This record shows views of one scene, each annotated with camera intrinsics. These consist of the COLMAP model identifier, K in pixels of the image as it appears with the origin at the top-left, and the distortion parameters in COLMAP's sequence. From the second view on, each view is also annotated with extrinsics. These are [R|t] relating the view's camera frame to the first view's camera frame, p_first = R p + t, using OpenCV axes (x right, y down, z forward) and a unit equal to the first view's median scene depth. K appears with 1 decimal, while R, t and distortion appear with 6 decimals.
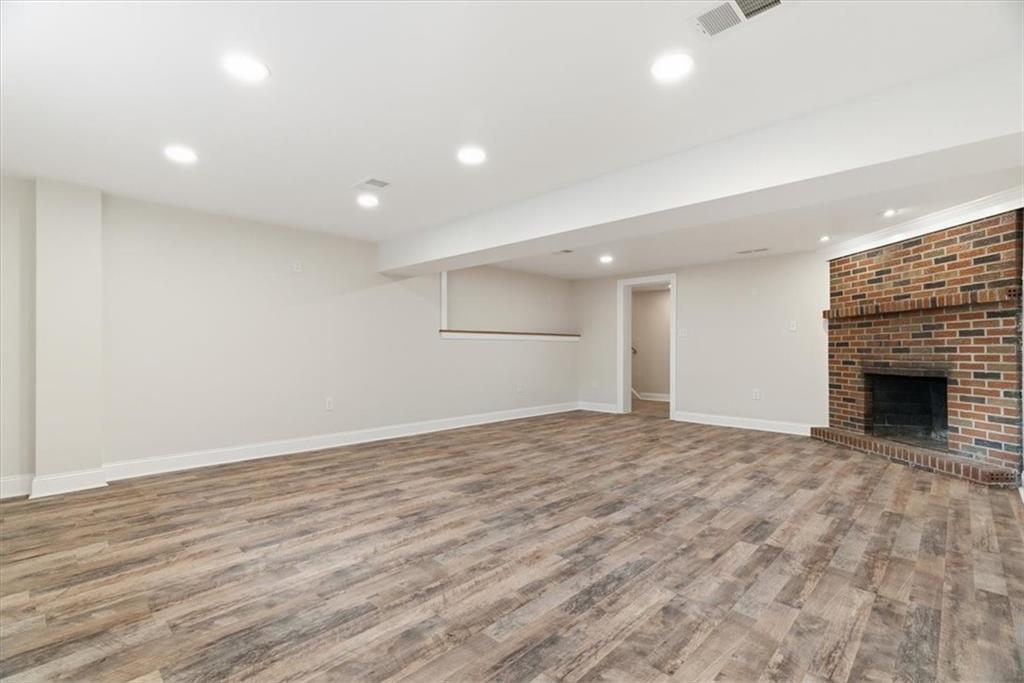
lens RADIAL K [[463.9, 0, 507.2], [0, 463.9, 348.6], [0, 0, 1]] dist [-0.002348, -0.000114]
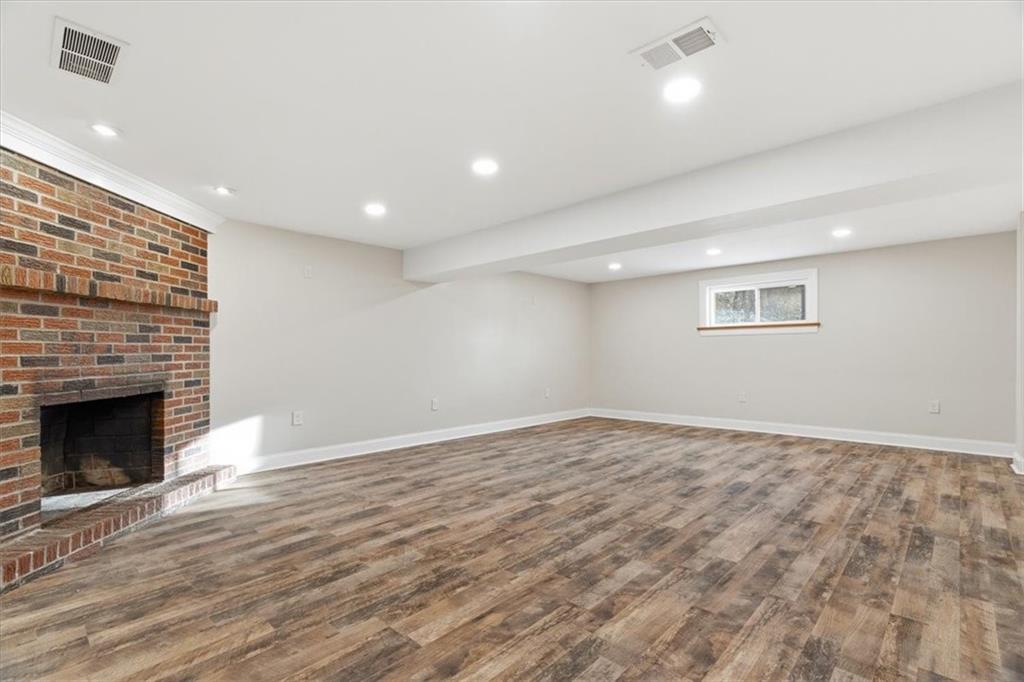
lens RADIAL K [[463.9, 0, 507.2], [0, 463.9, 348.1], [0, 0, 1]] dist [-0.002348, -0.000114]
pose [[-0.999982, 0.004126, -0.004454, 0.333186], [0.004177, 0.999924, -0.011568, -0.002932], [0.004406, -0.011587, -0.999923, 1.848096]]
